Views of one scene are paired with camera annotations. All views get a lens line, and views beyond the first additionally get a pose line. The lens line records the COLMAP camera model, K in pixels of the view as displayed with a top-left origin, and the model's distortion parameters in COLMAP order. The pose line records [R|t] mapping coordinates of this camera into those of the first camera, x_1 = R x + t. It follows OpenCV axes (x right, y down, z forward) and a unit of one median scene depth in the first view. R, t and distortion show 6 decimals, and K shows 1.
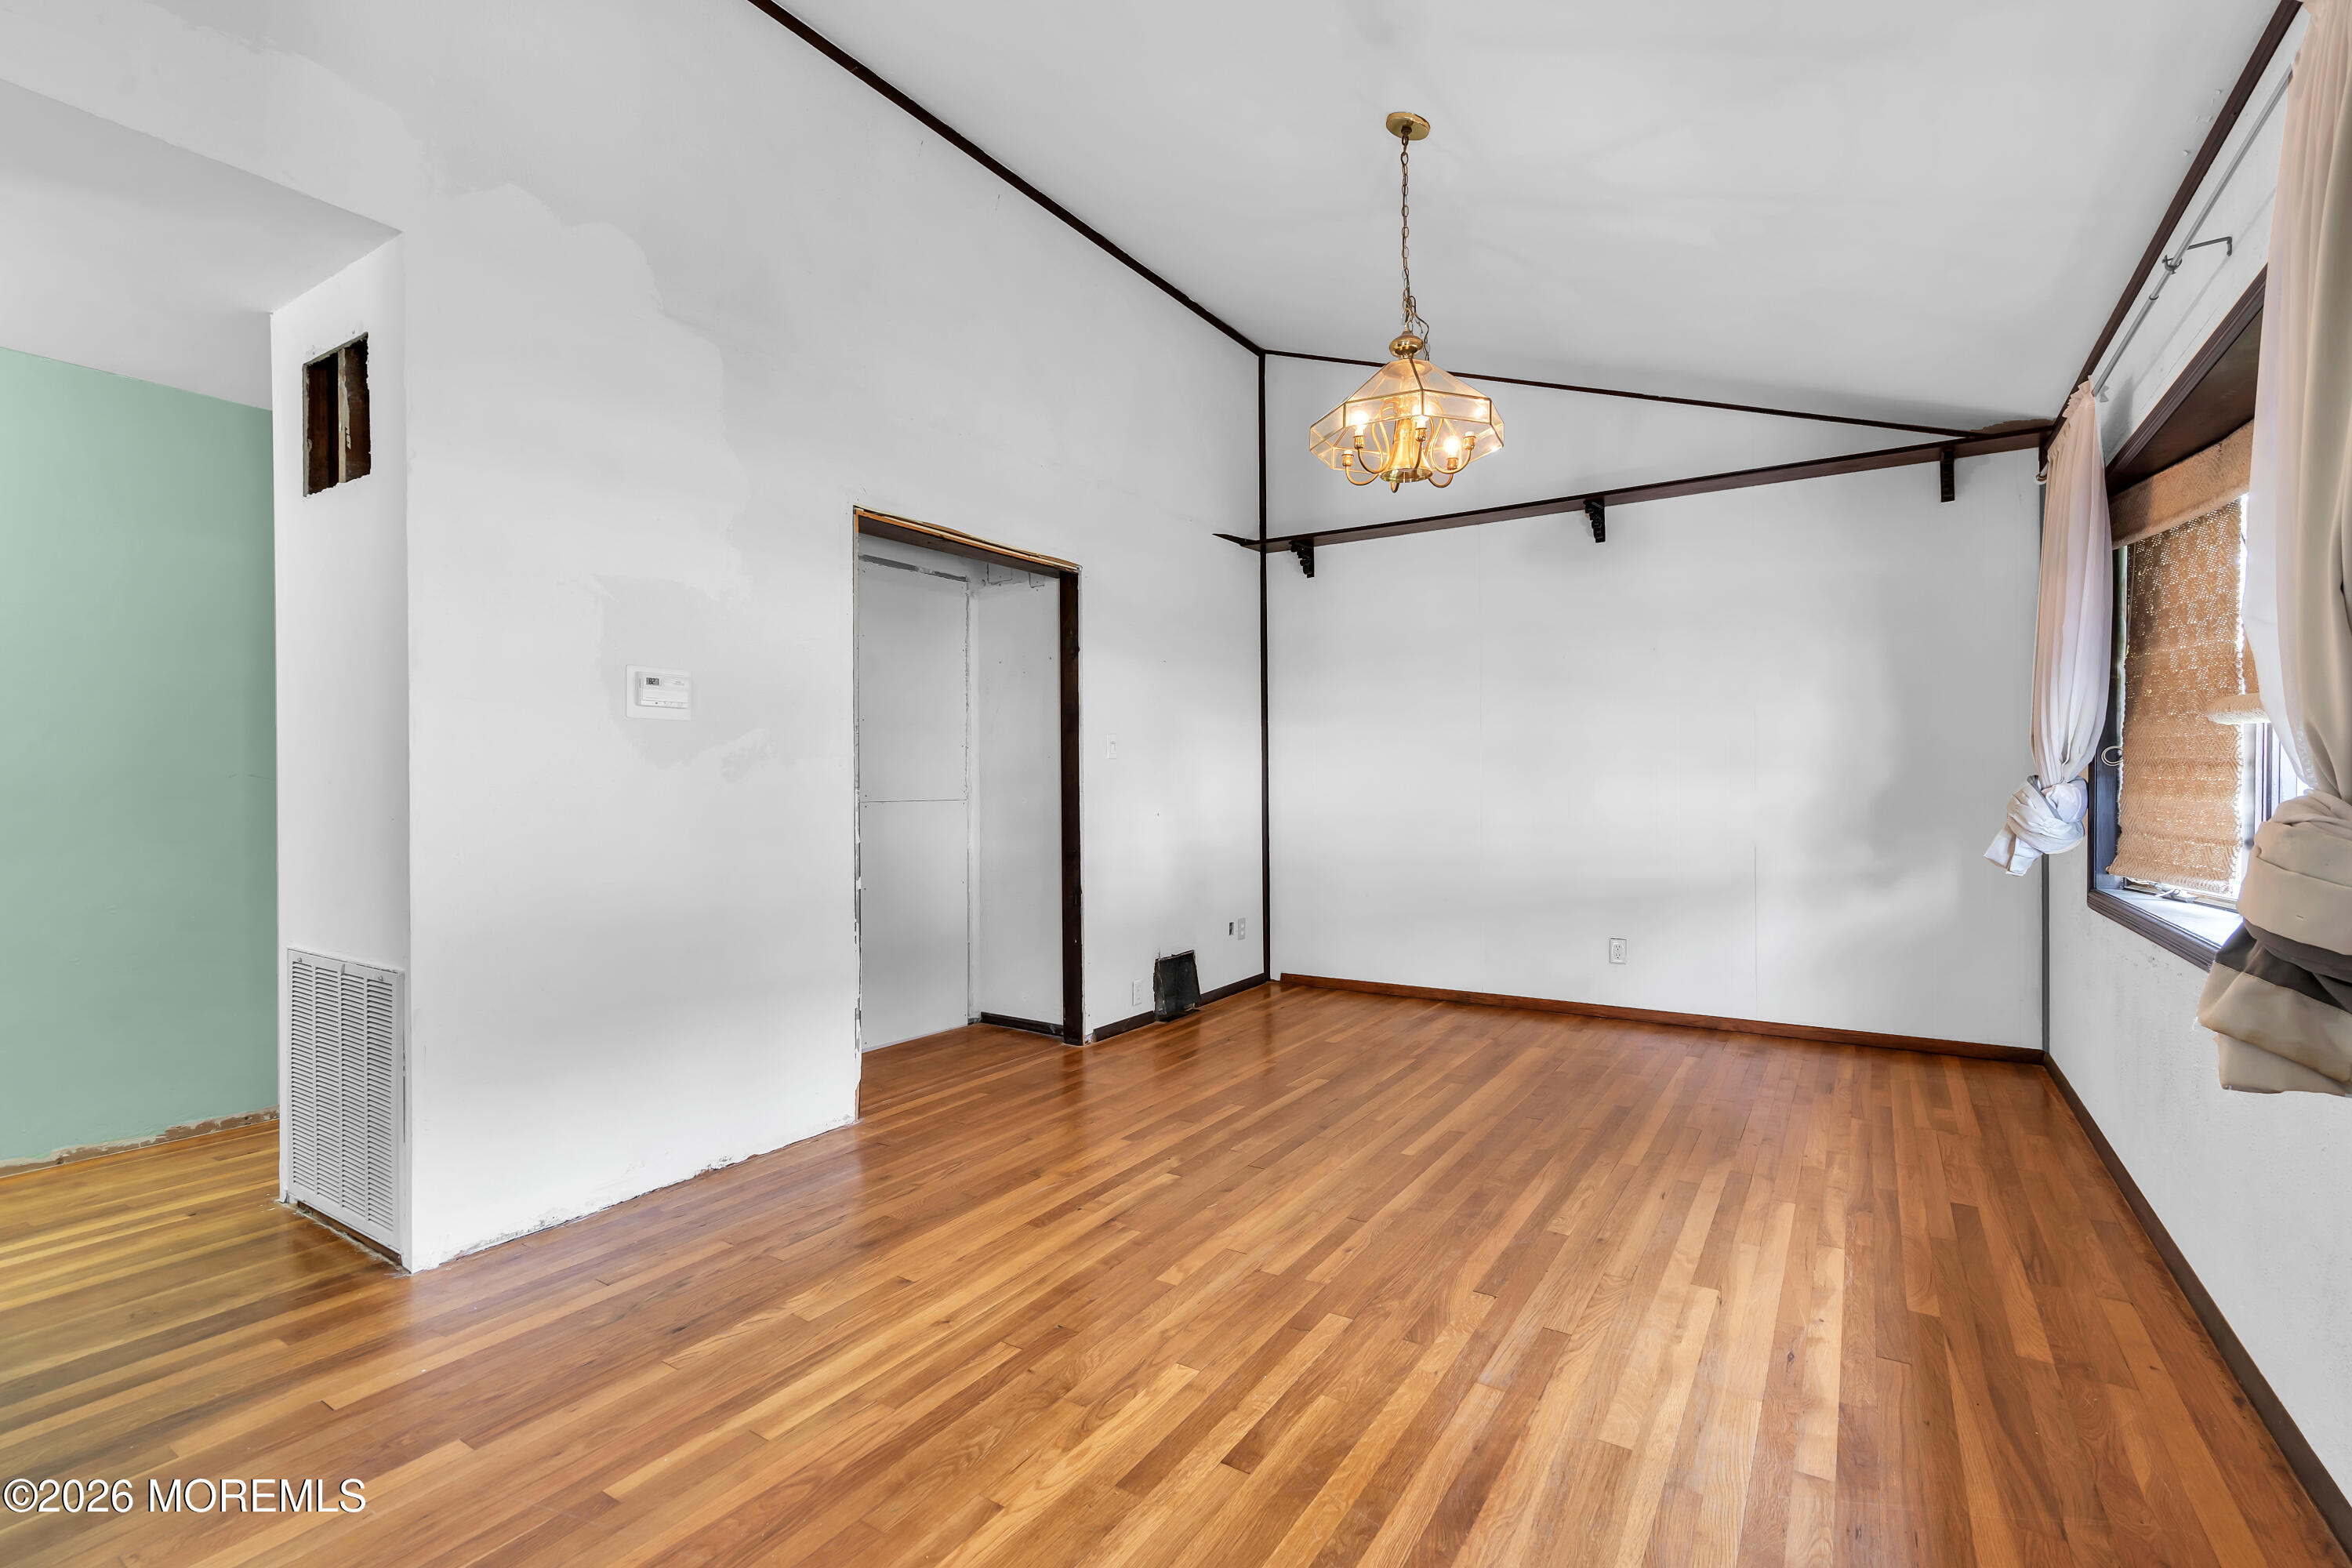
lens RADIAL K [[1072.4, 0, 1161.0], [0, 1072.4, 782.2], [0, 0, 1]] dist [0.000617, 0.003098]
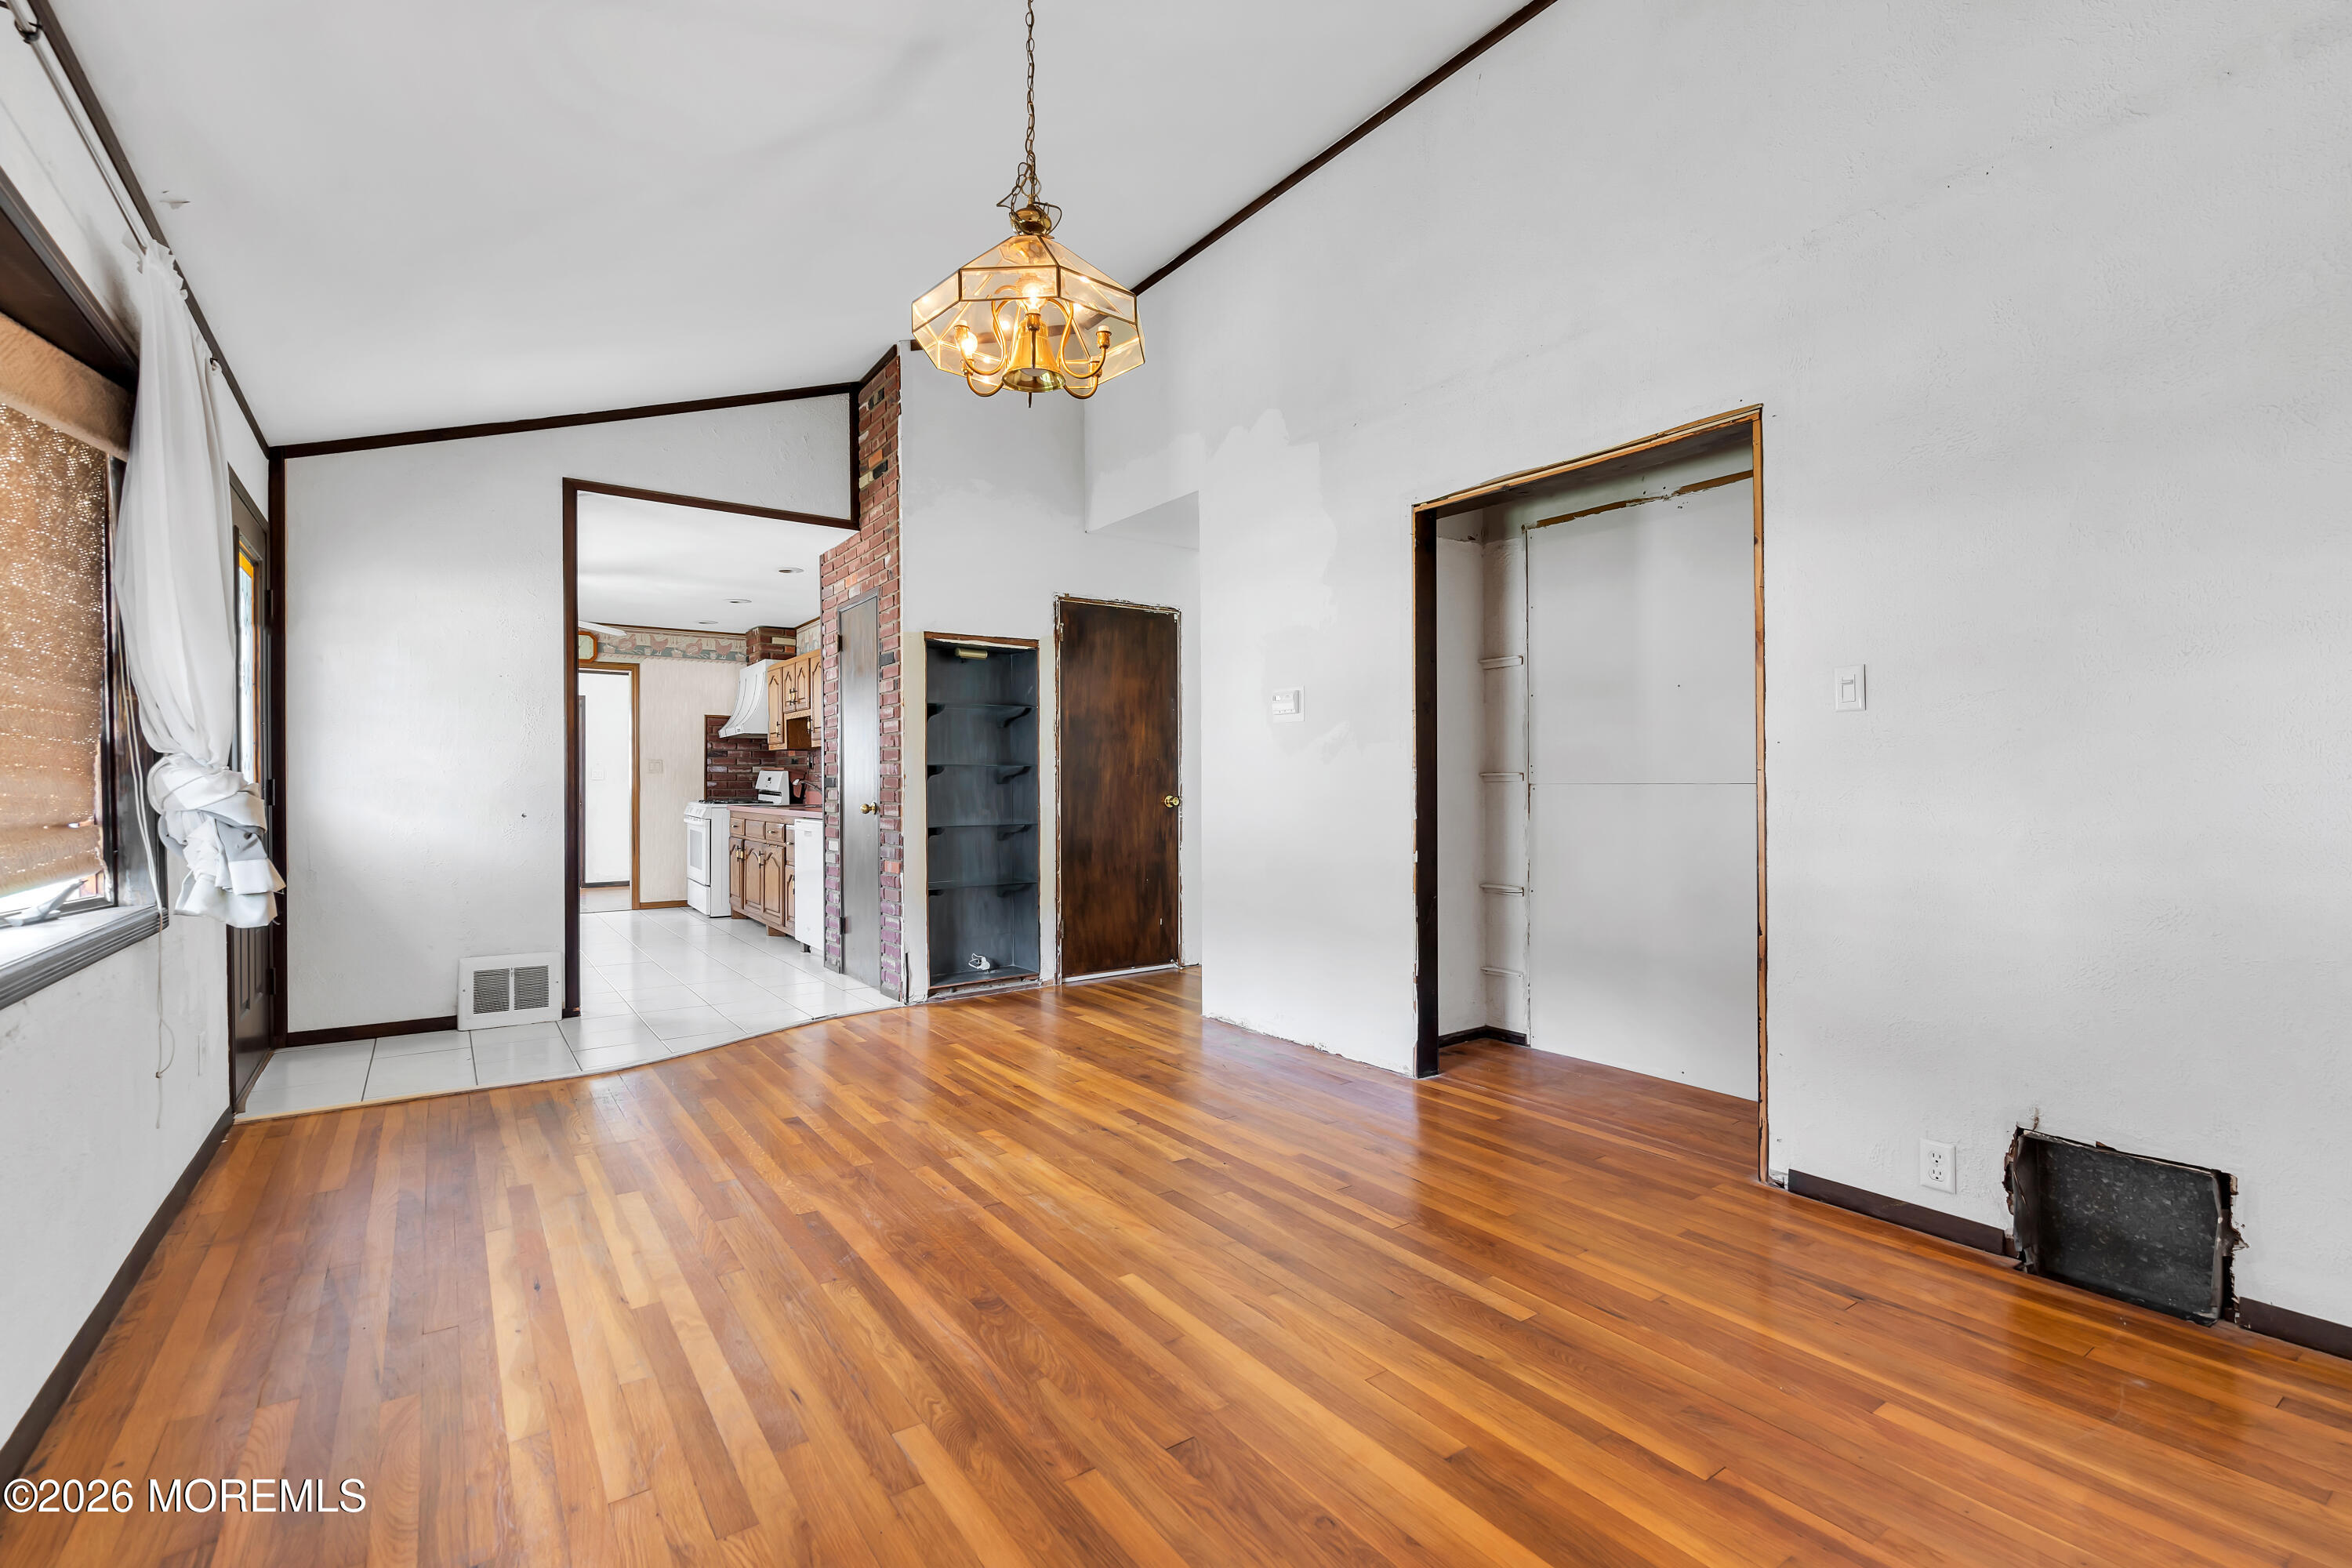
lens RADIAL K [[1060.2, 0, 1174.6], [0, 1060.2, 782.6], [0, 0, 1]] dist [0.001975, -0.000223]
pose [[-0.371931, 0.005317, -0.928245, 1.057996], [0.005912, 0.999977, 0.003359, 0.022939], [0.928242, -0.004239, -0.371954, 1.579468]]
